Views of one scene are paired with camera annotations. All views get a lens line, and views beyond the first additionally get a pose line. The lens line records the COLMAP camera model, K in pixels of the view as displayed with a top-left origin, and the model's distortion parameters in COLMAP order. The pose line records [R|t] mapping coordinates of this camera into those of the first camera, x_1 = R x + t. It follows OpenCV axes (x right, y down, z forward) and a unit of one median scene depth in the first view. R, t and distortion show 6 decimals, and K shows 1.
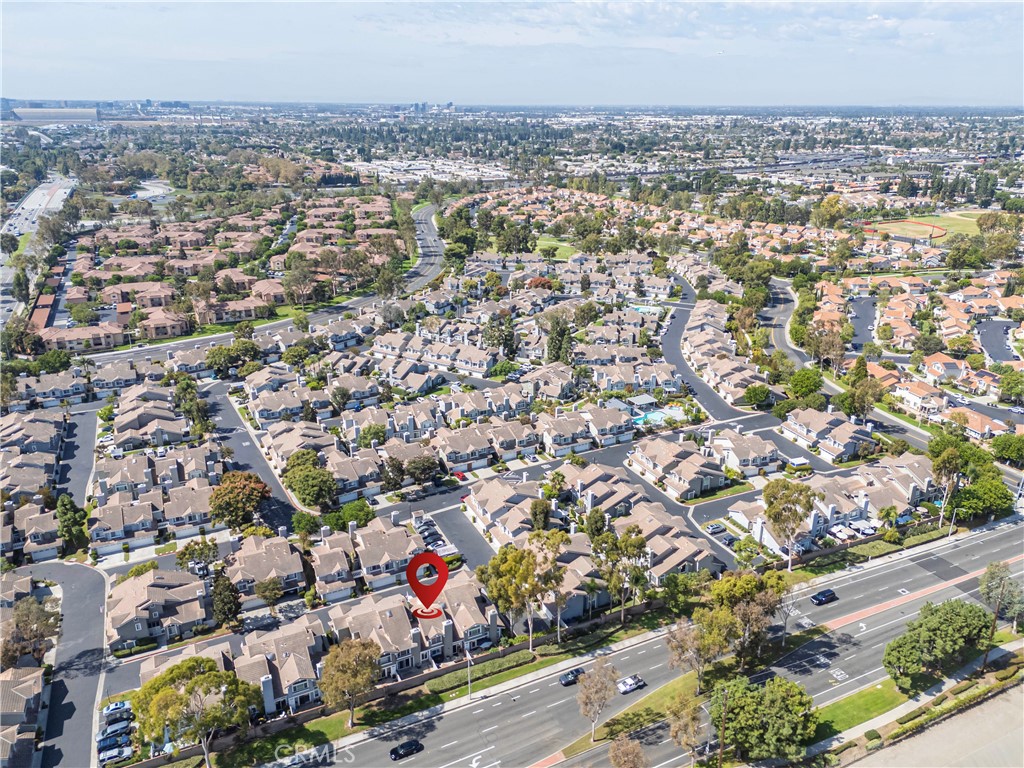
lens RADIAL K [[746.2, 0, 514.9], [0, 746.2, 383.4], [0, 0, 1]] dist [0.084412, -0.086668]
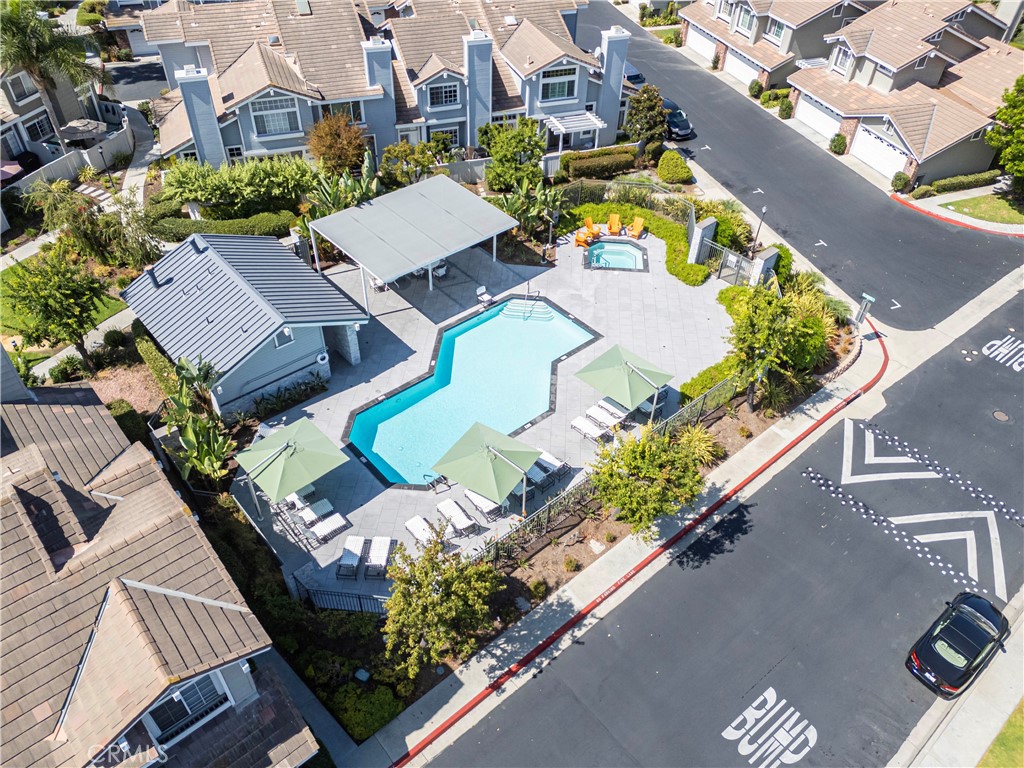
lens RADIAL K [[746.2, 0, 514.9], [0, 746.2, 383.4], [0, 0, 1]] dist [0.084412, -0.086668]
pose [[0.973663, -0.137414, 0.181927, 0.153417], [0.056830, 0.919048, 0.390028, -0.006106], [-0.220795, -0.369417, 0.902652, 0.823258]]
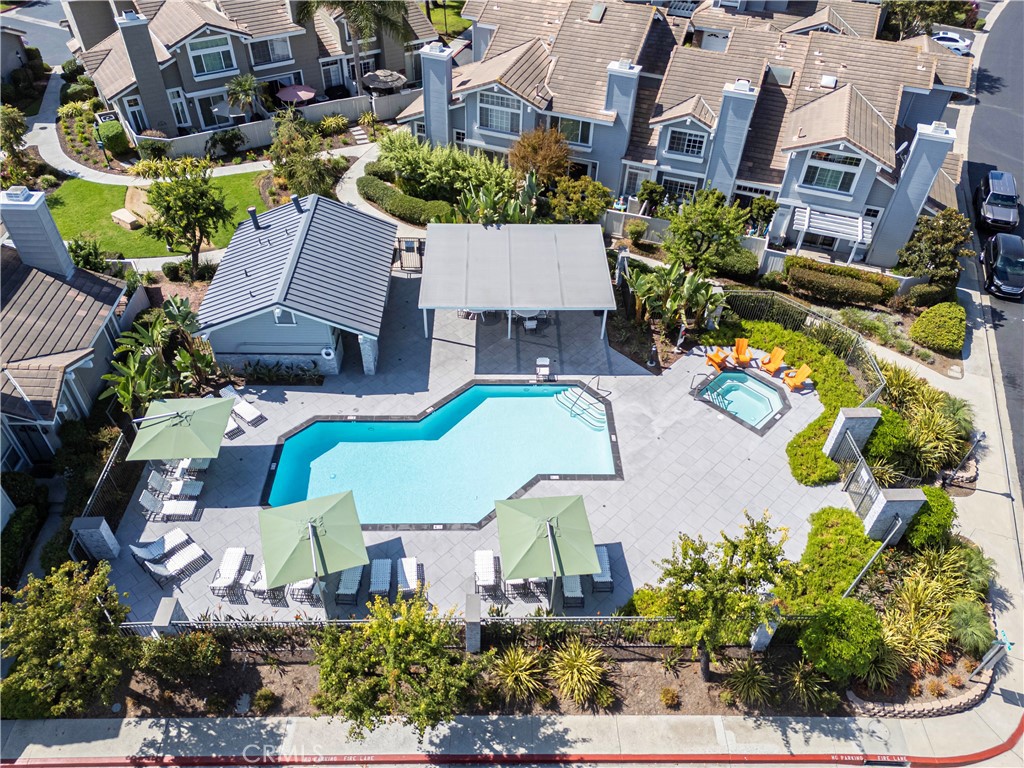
lens RADIAL K [[746.2, 0, 514.9], [0, 746.2, 383.4], [0, 0, 1]] dist [0.084412, -0.086668]
pose [[0.892368, 0.324763, -0.313381, 0.210820], [-0.178189, 0.891509, 0.416486, -0.014070], [0.414641, -0.315818, 0.853424, 0.852632]]
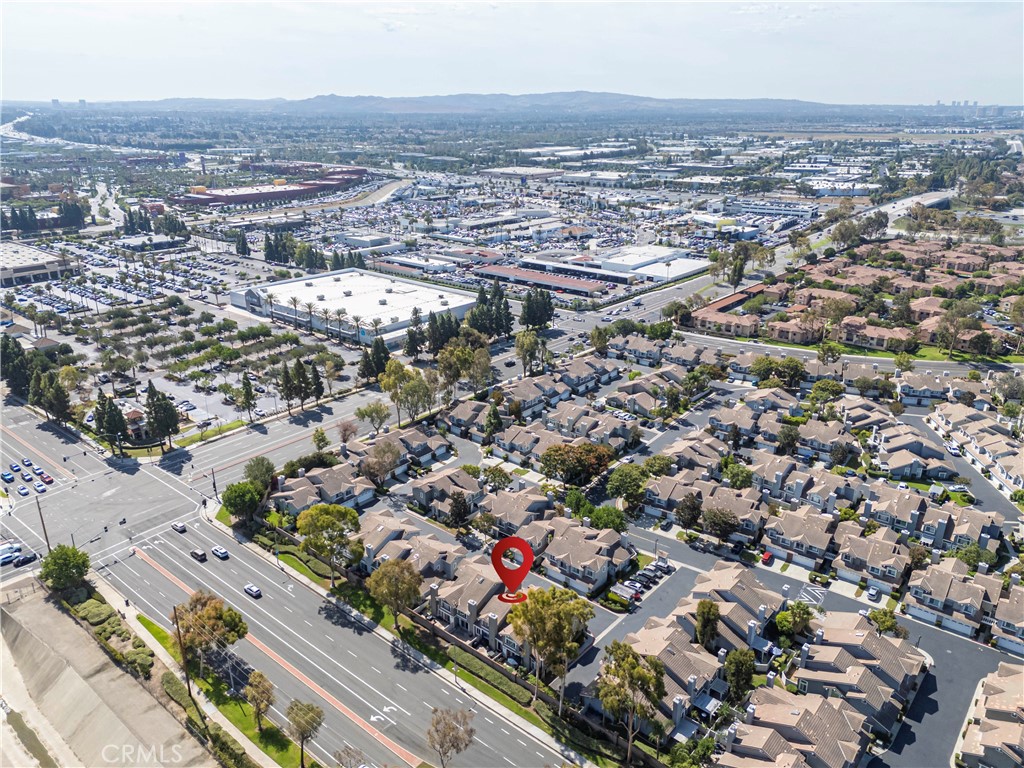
lens RADIAL K [[746.2, 0, 514.9], [0, 746.2, 383.4], [0, 0, 1]] dist [0.084412, -0.086668]
pose [[0.404920, 0.310446, -0.860037, 0.387340], [-0.318488, 0.929580, 0.185599, -0.102627], [0.857091, 0.198758, 0.475278, 0.240584]]
